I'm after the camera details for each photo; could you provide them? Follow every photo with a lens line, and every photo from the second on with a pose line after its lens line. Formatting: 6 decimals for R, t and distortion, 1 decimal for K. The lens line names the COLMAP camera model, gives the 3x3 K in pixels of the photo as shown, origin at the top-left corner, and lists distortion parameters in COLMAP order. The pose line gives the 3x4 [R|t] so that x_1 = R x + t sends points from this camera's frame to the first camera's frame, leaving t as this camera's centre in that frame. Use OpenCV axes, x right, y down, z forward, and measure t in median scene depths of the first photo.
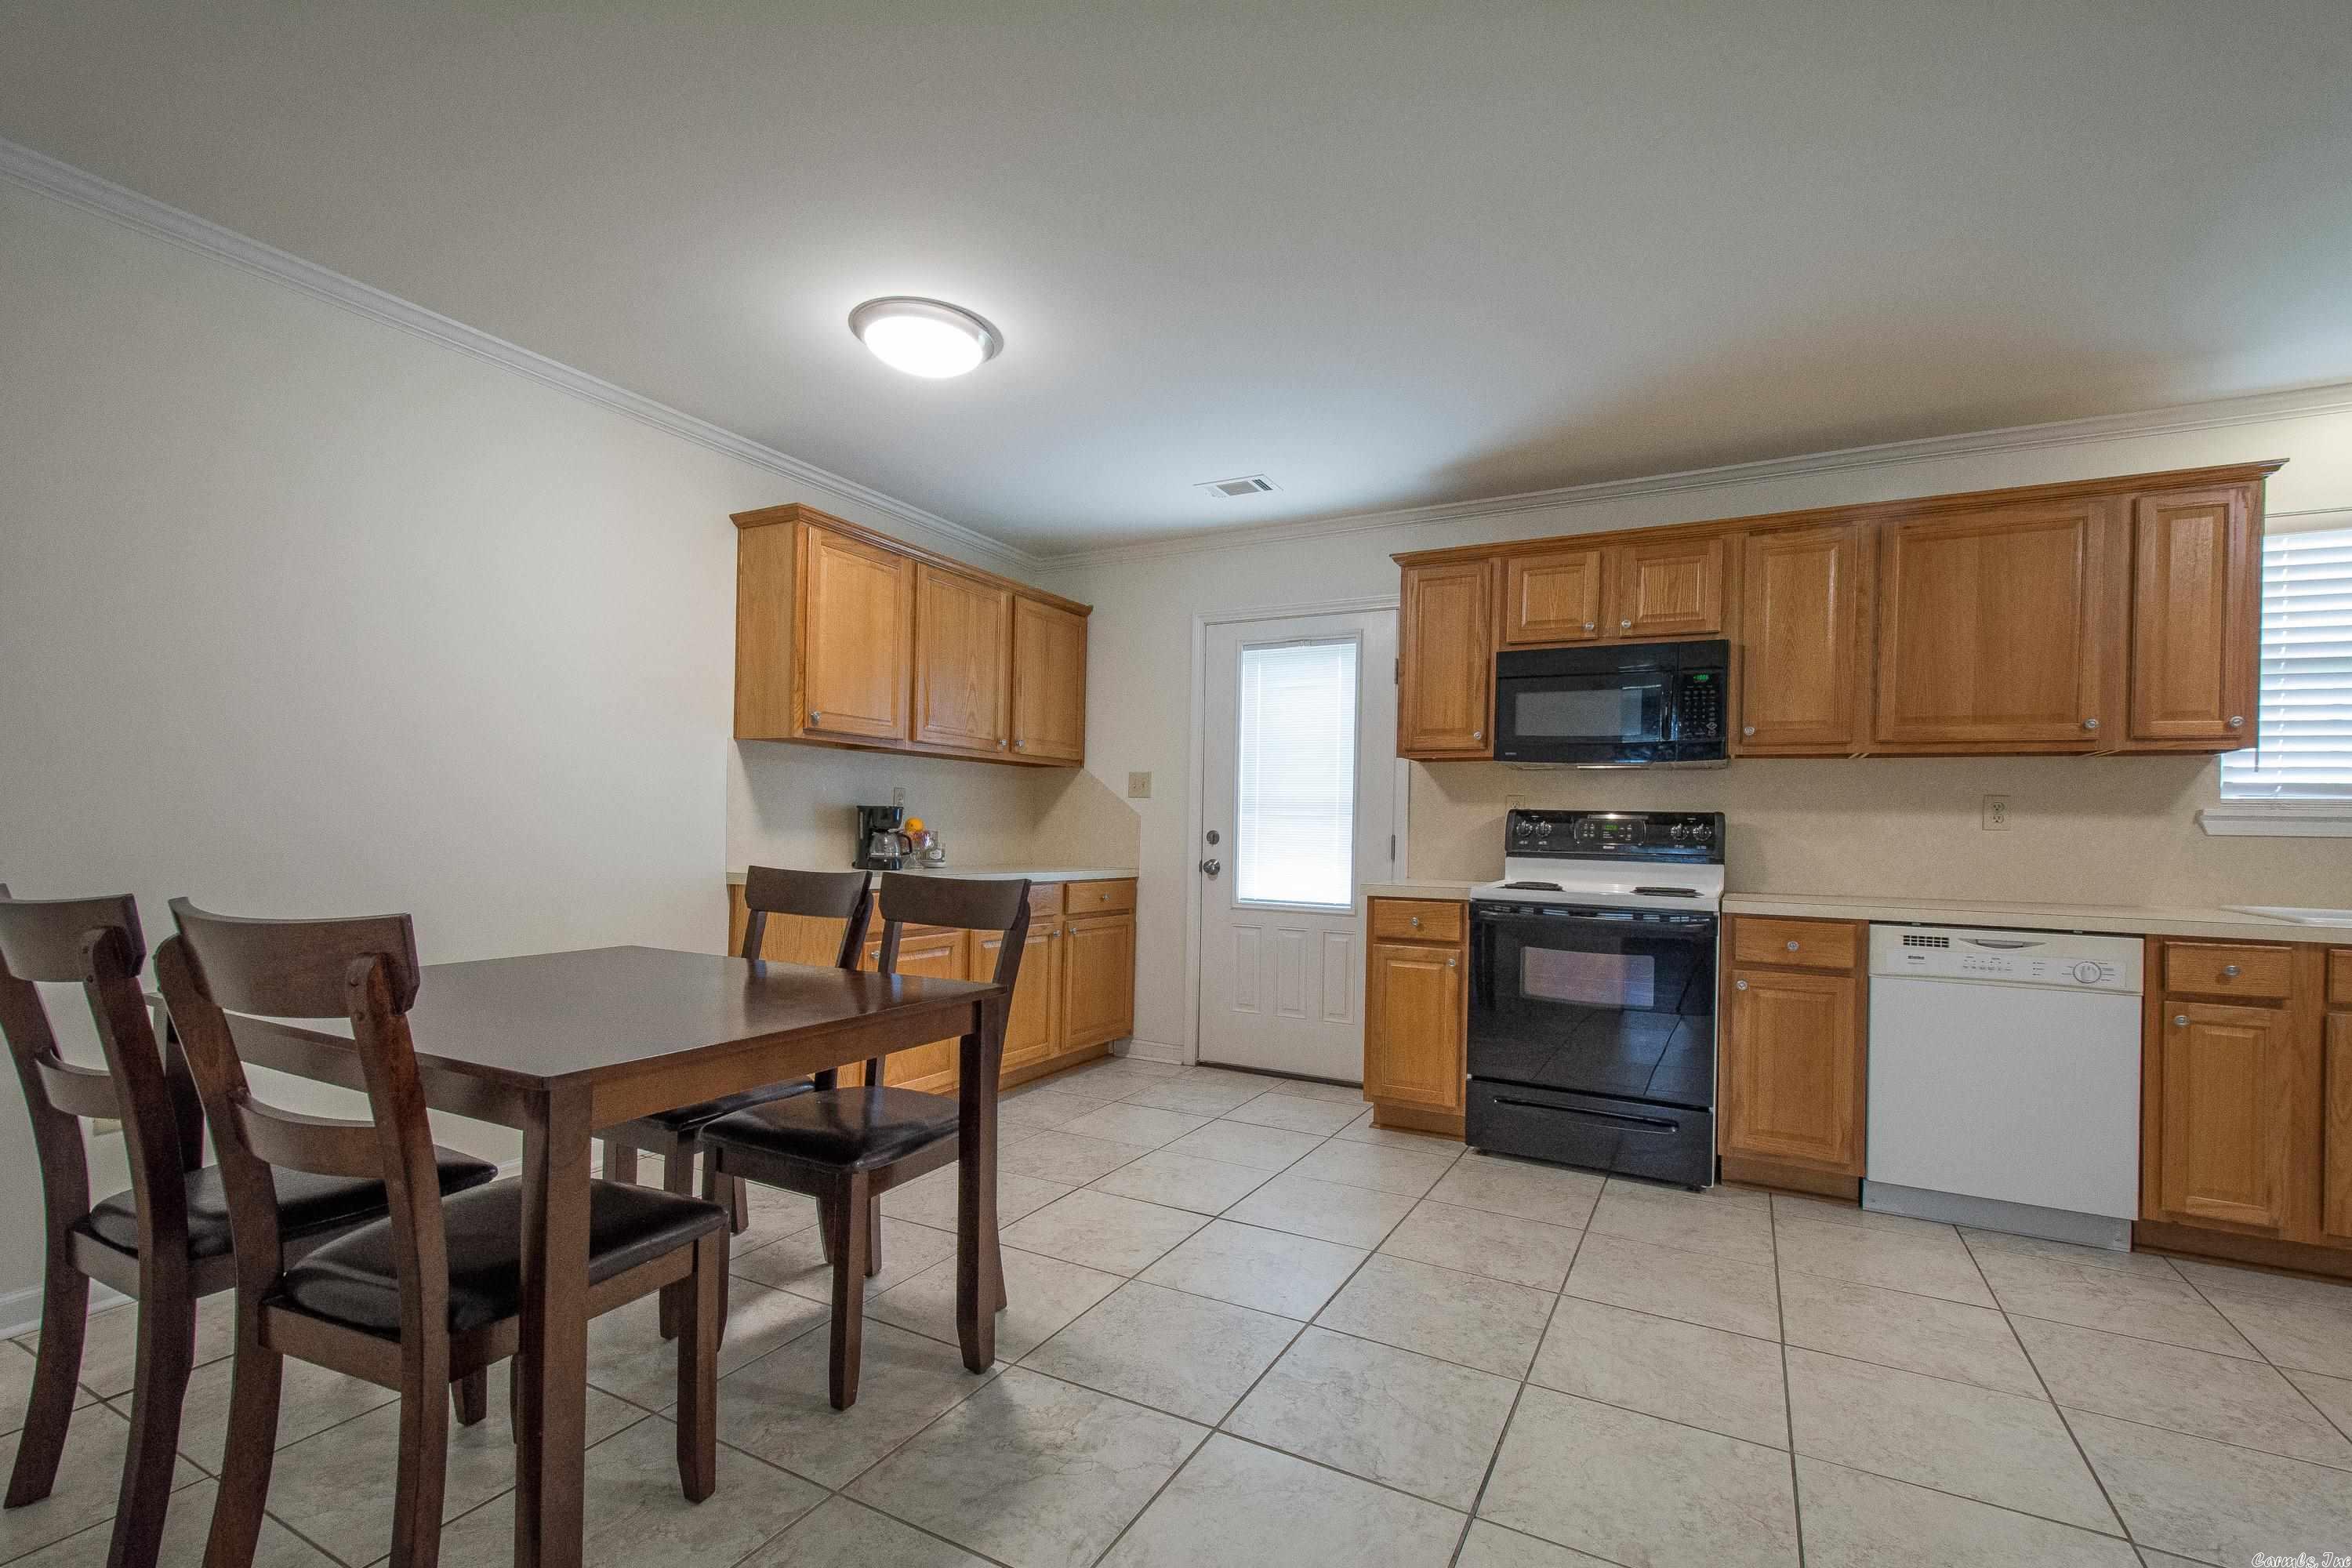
lens RADIAL K [[1023.4, 0, 1193.8], [0, 1023.4, 825.5], [0, 0, 1]] dist [0.019727, -0.007268]
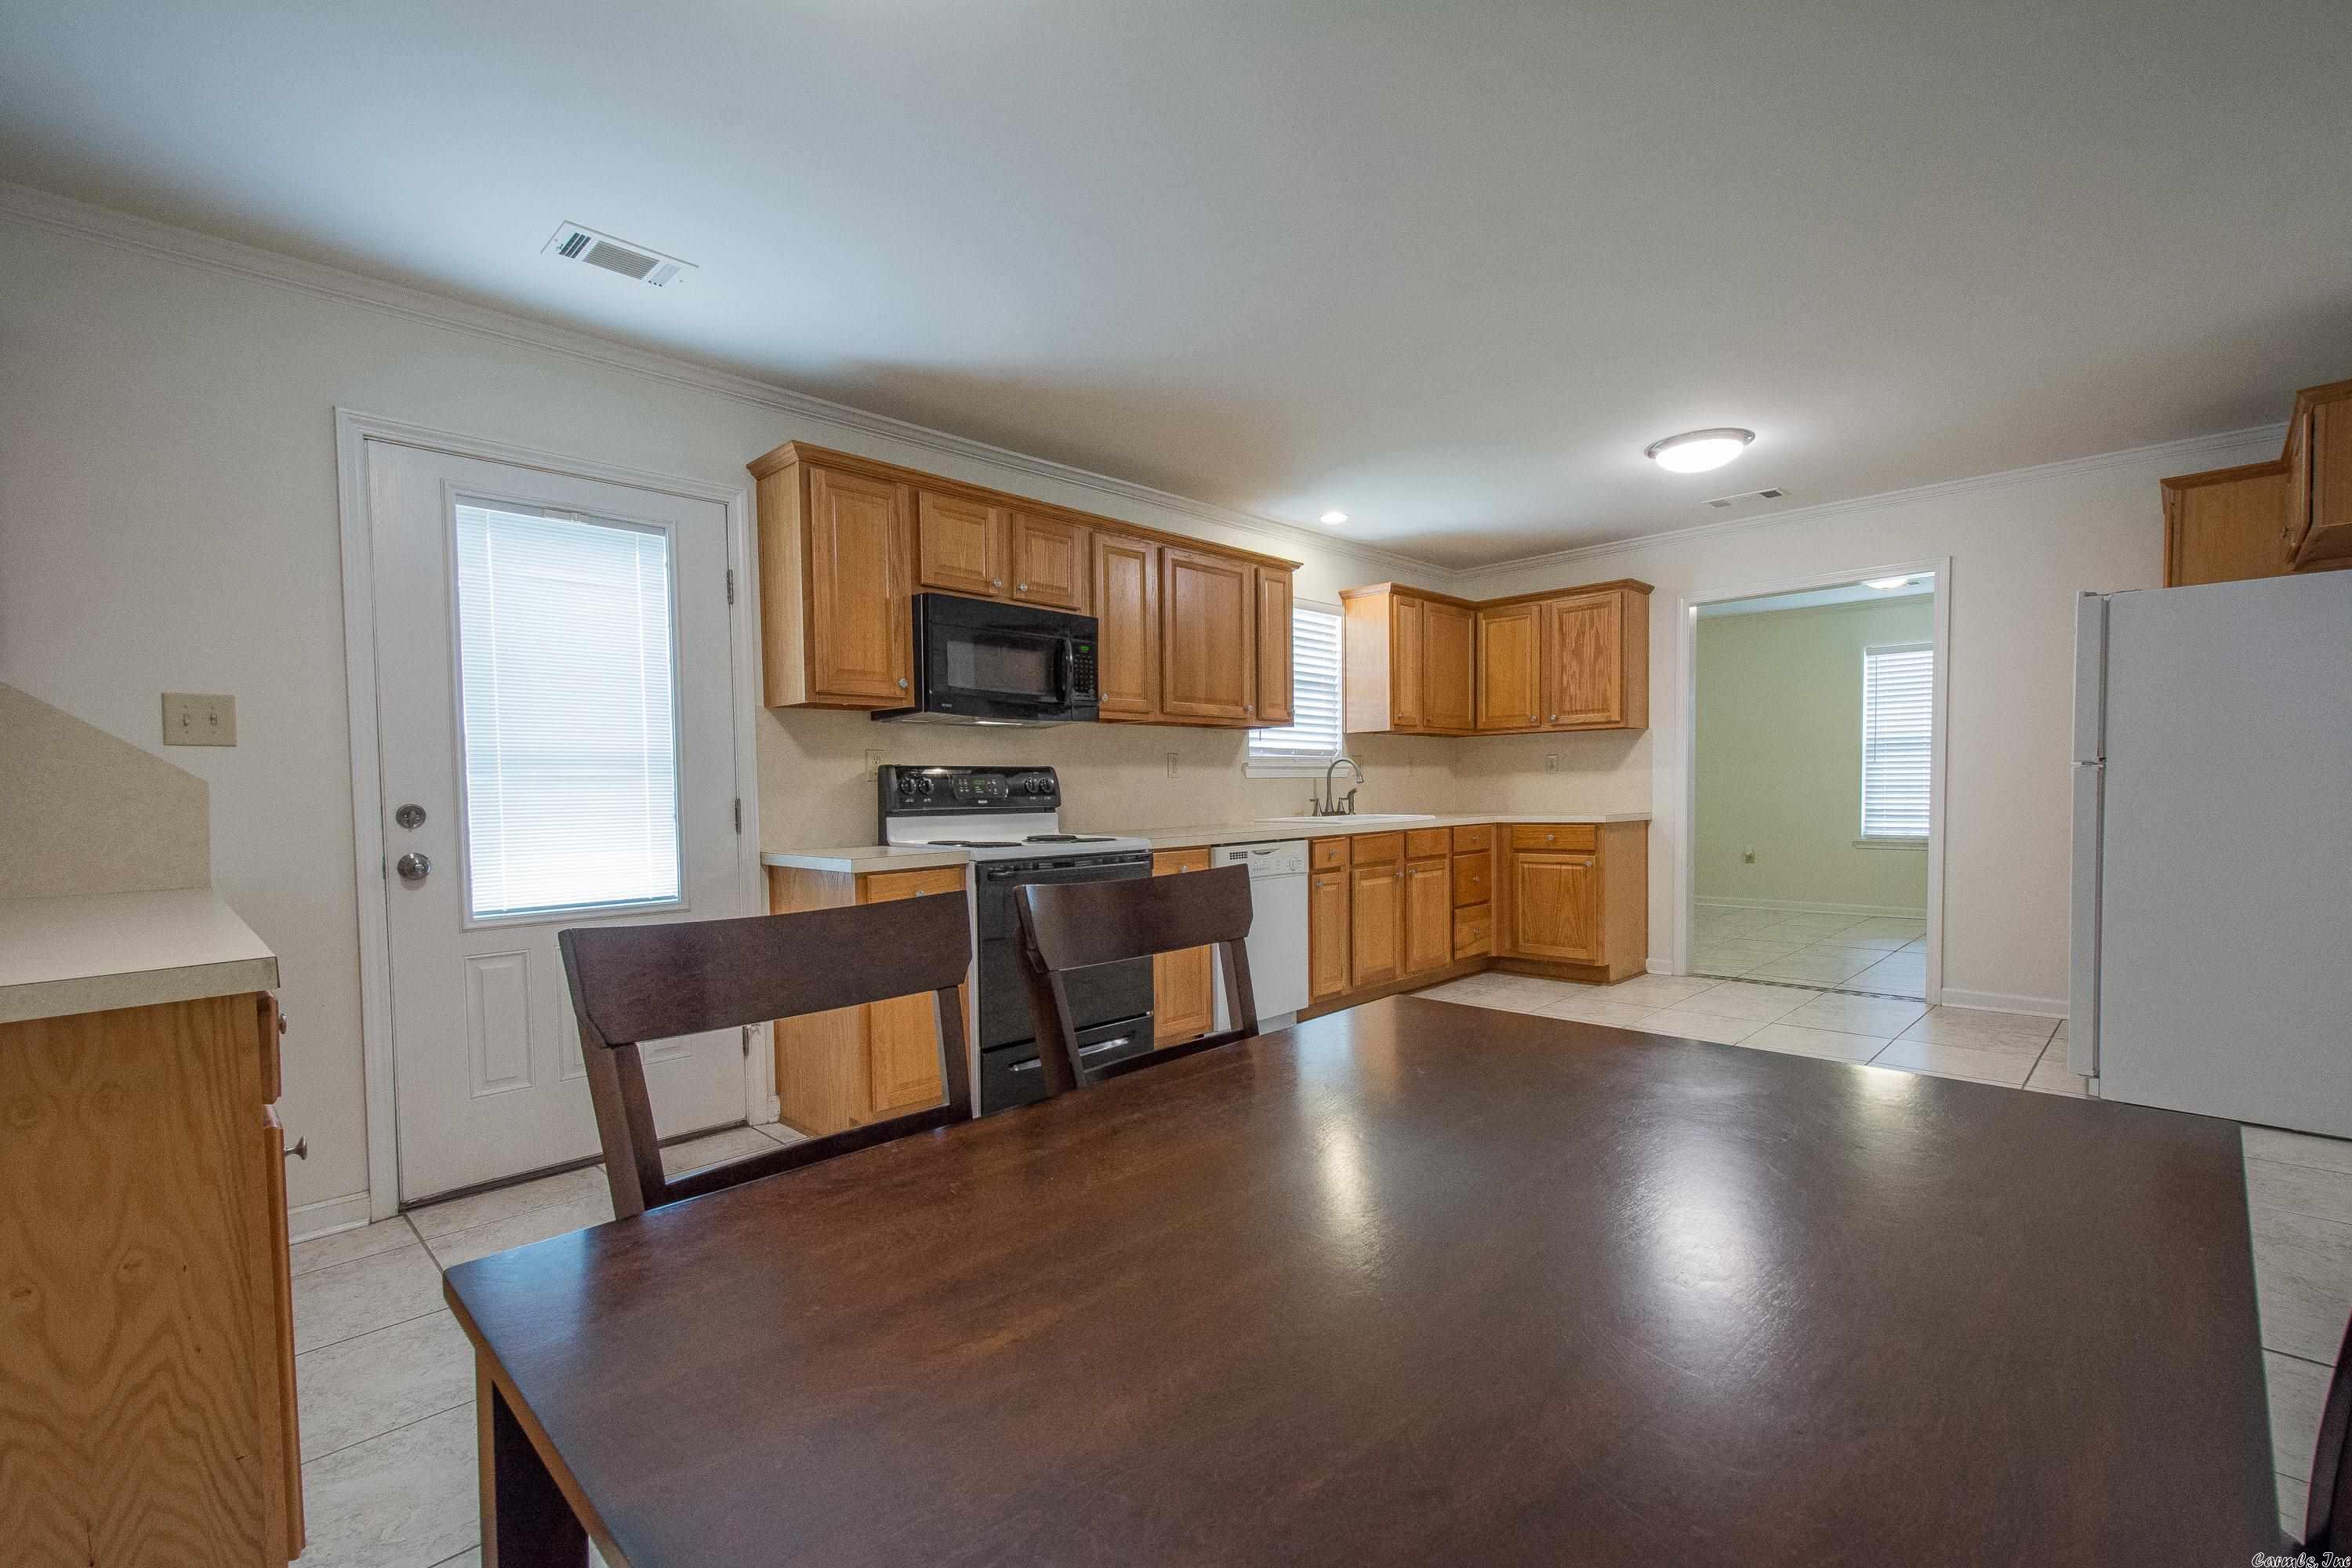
lens RADIAL K [[1023.4, 0, 1193.8], [0, 1023.4, 825.5], [0, 0, 1]] dist [0.019727, -0.007268]
pose [[0.282913, -0.063879, 0.957016, -0.547283], [0.019164, 0.997957, 0.060947, -0.014058], [-0.958954, 0.001097, 0.283559, 0.536052]]
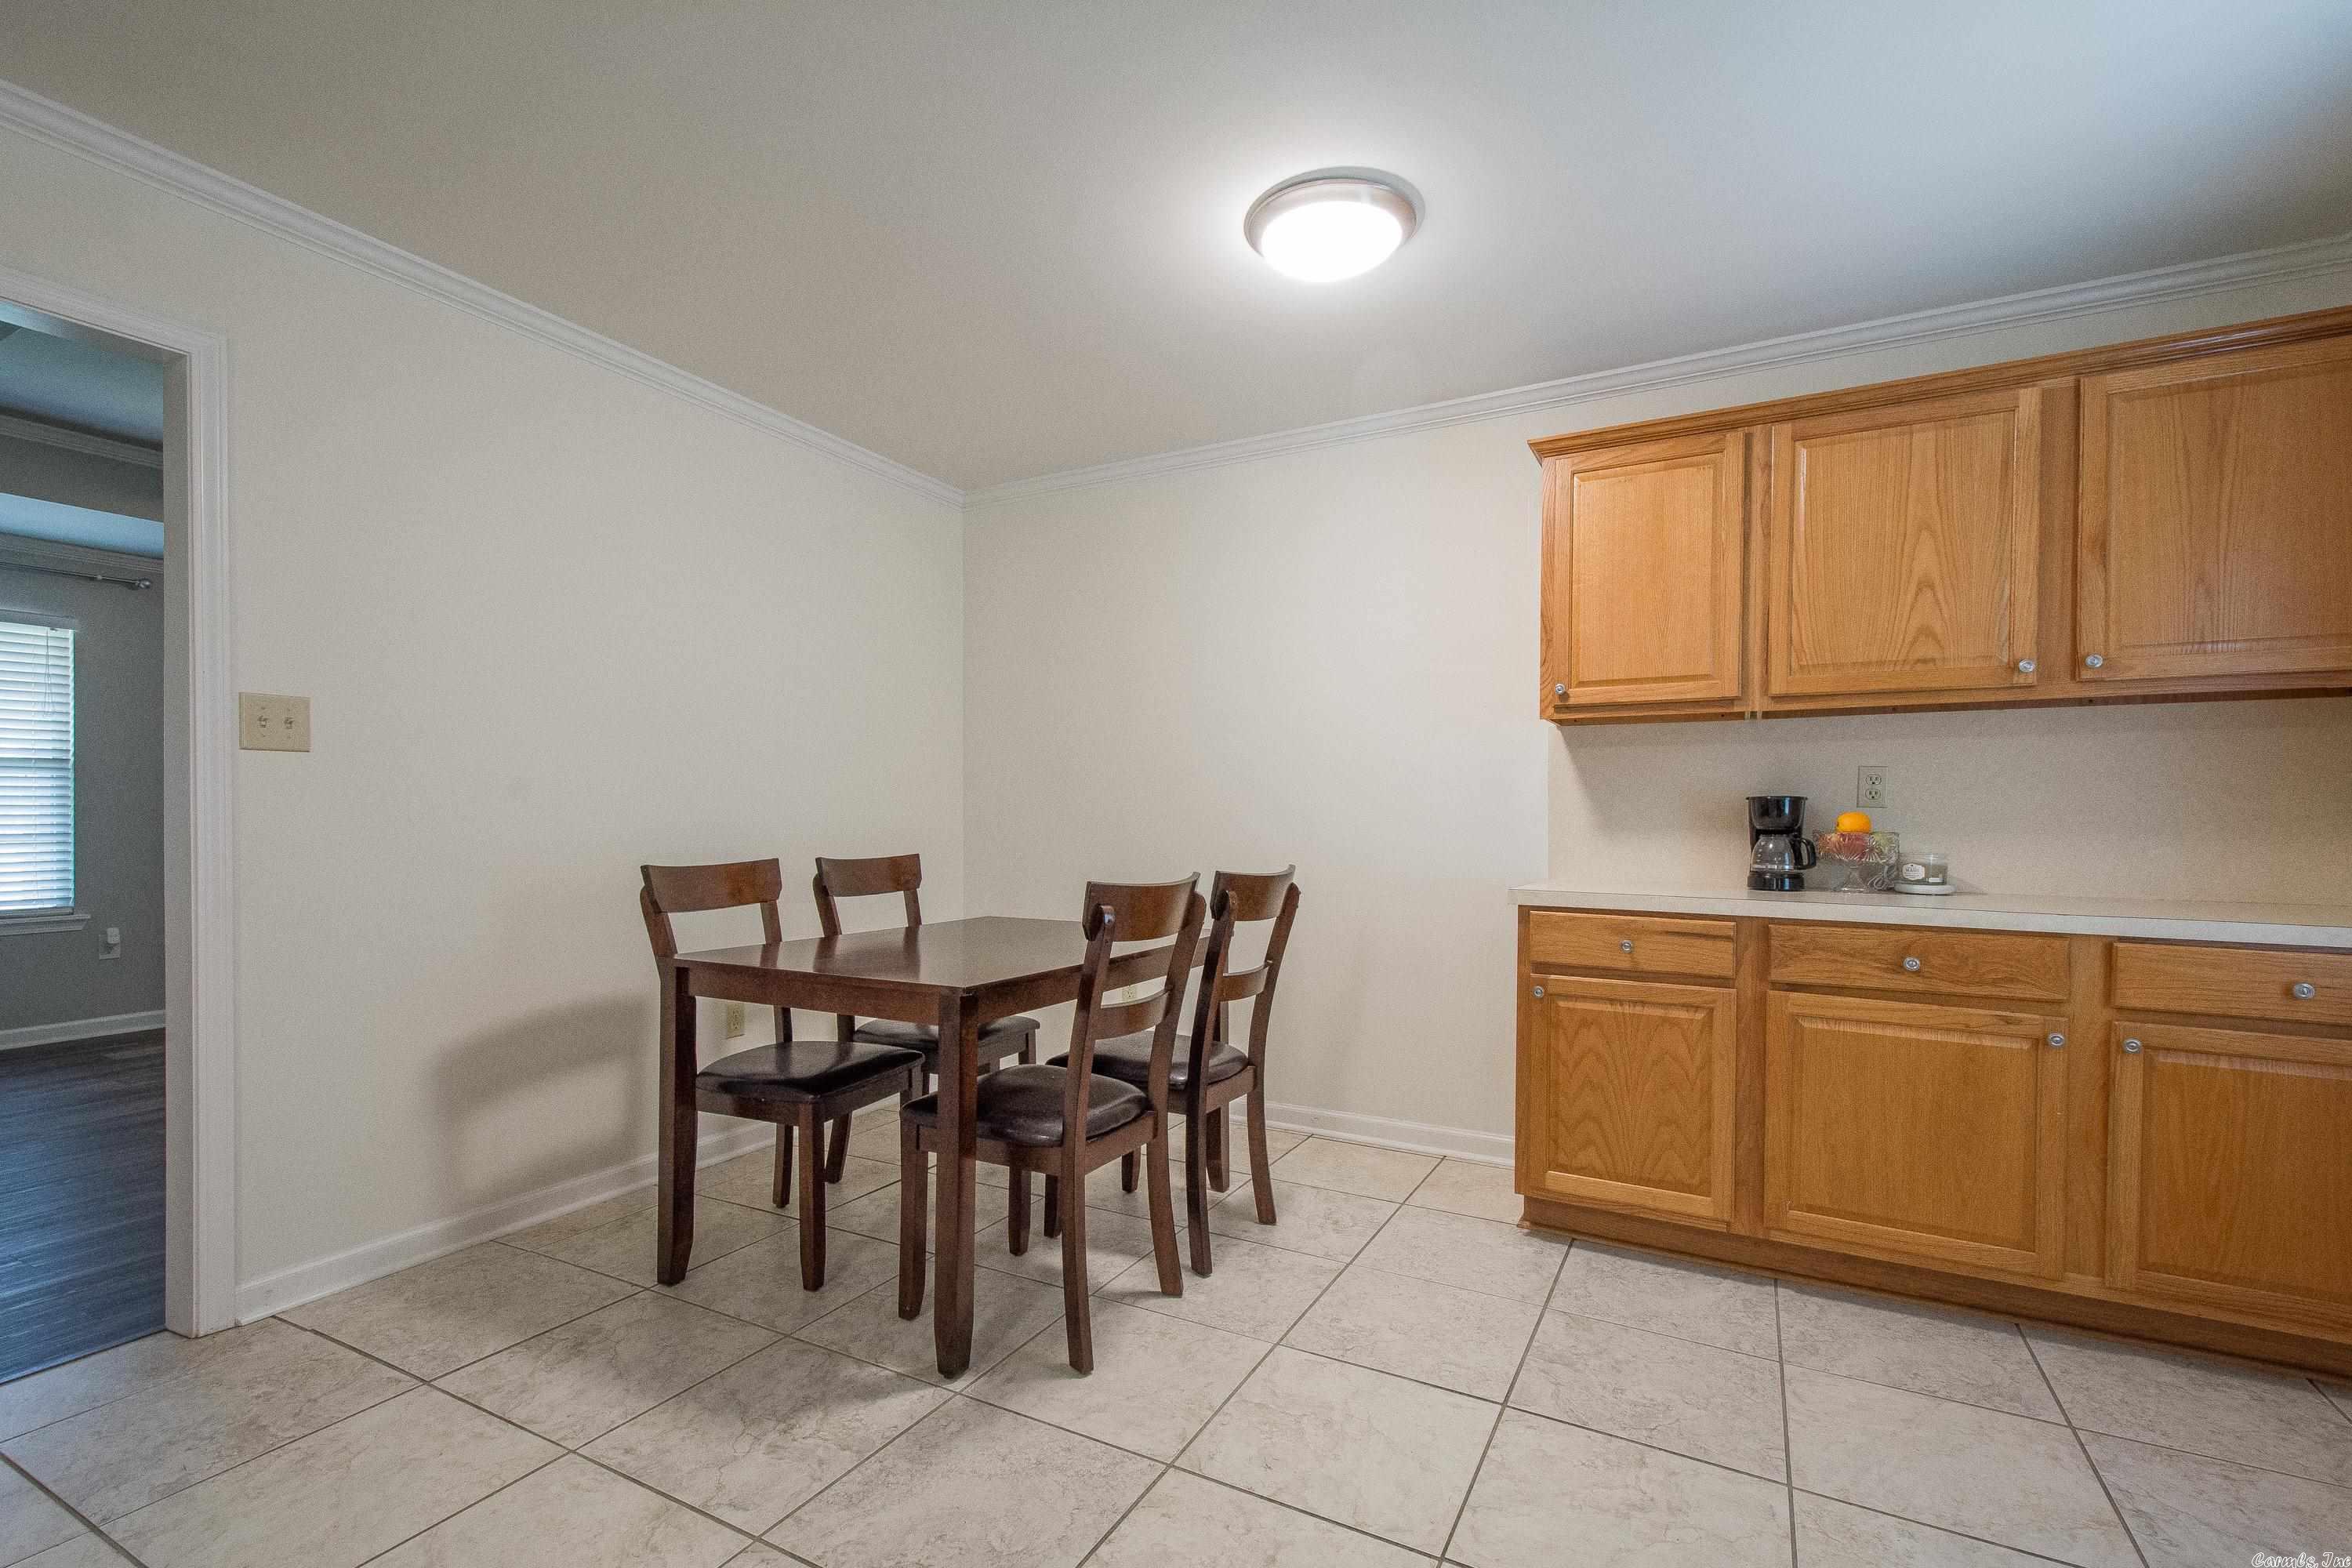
lens RADIAL K [[1045.9, 0, 1178.7], [0, 1045.9, 825.6], [0, 0, 1]] dist [0.017127, -0.007367]
pose [[-0.010907, -0.012454, -0.999863, 0.455385], [0.000199, 0.999922, -0.012457, 0.010144], [0.999941, -0.000335, -0.010903, 0.697966]]
